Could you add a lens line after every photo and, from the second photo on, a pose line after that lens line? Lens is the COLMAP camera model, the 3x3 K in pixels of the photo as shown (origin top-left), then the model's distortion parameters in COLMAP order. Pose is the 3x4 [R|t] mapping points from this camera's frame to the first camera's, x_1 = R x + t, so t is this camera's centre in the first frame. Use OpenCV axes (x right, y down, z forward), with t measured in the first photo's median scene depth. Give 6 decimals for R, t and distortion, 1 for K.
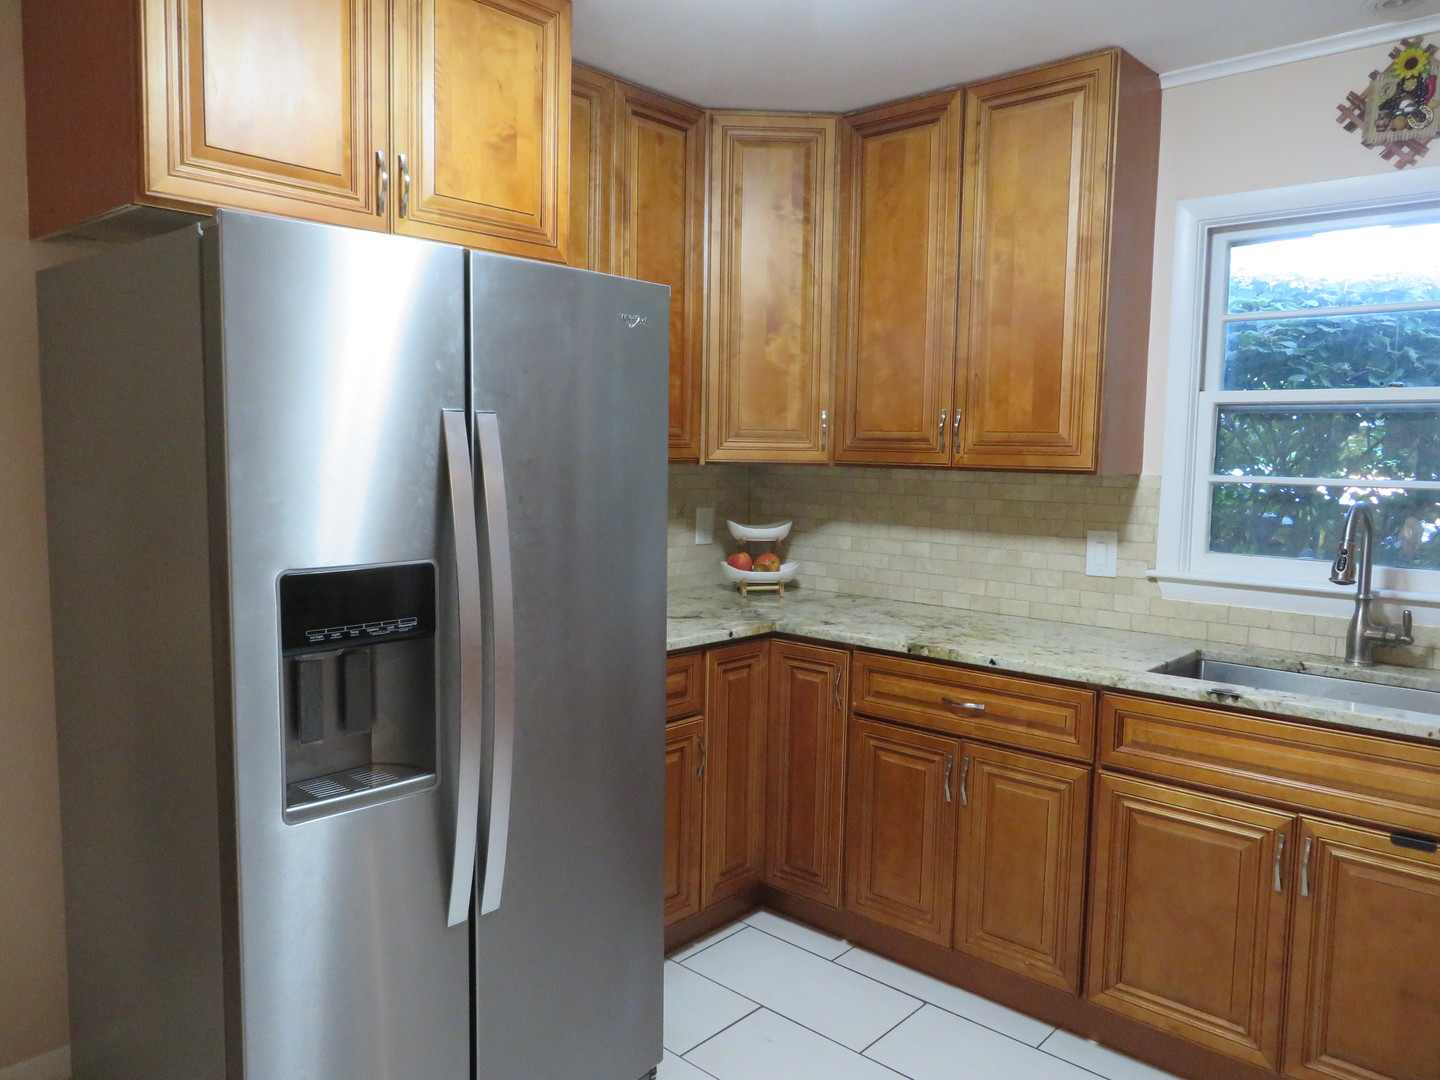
lens RADIAL K [[1023.4, 0, 723.4], [0, 1023.4, 544.8], [0, 0, 1]] dist [-0.008876, -0.000739]
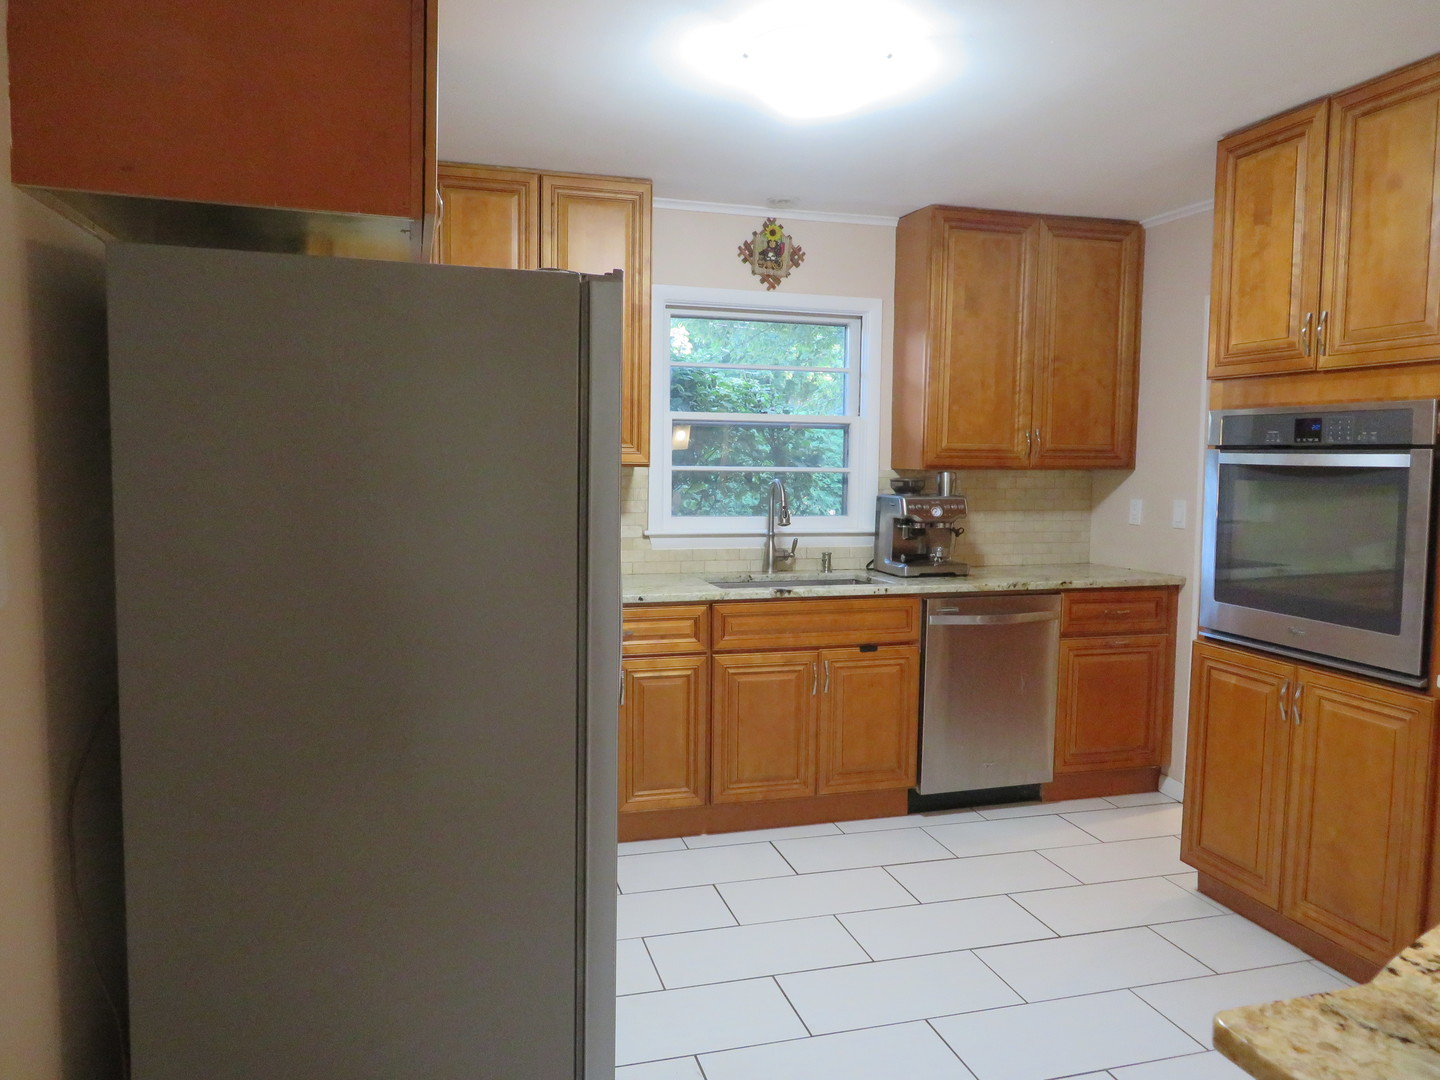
lens RADIAL K [[1023.4, 0, 722.1], [0, 1023.4, 544.4], [0, 0, 1]] dist [-0.008876, -0.000739]
pose [[0.524801, -0.081993, 0.847267, -0.853132], [0.075954, 0.995890, 0.049329, -0.022320], [-0.847830, 0.038466, 0.528872, 0.136274]]
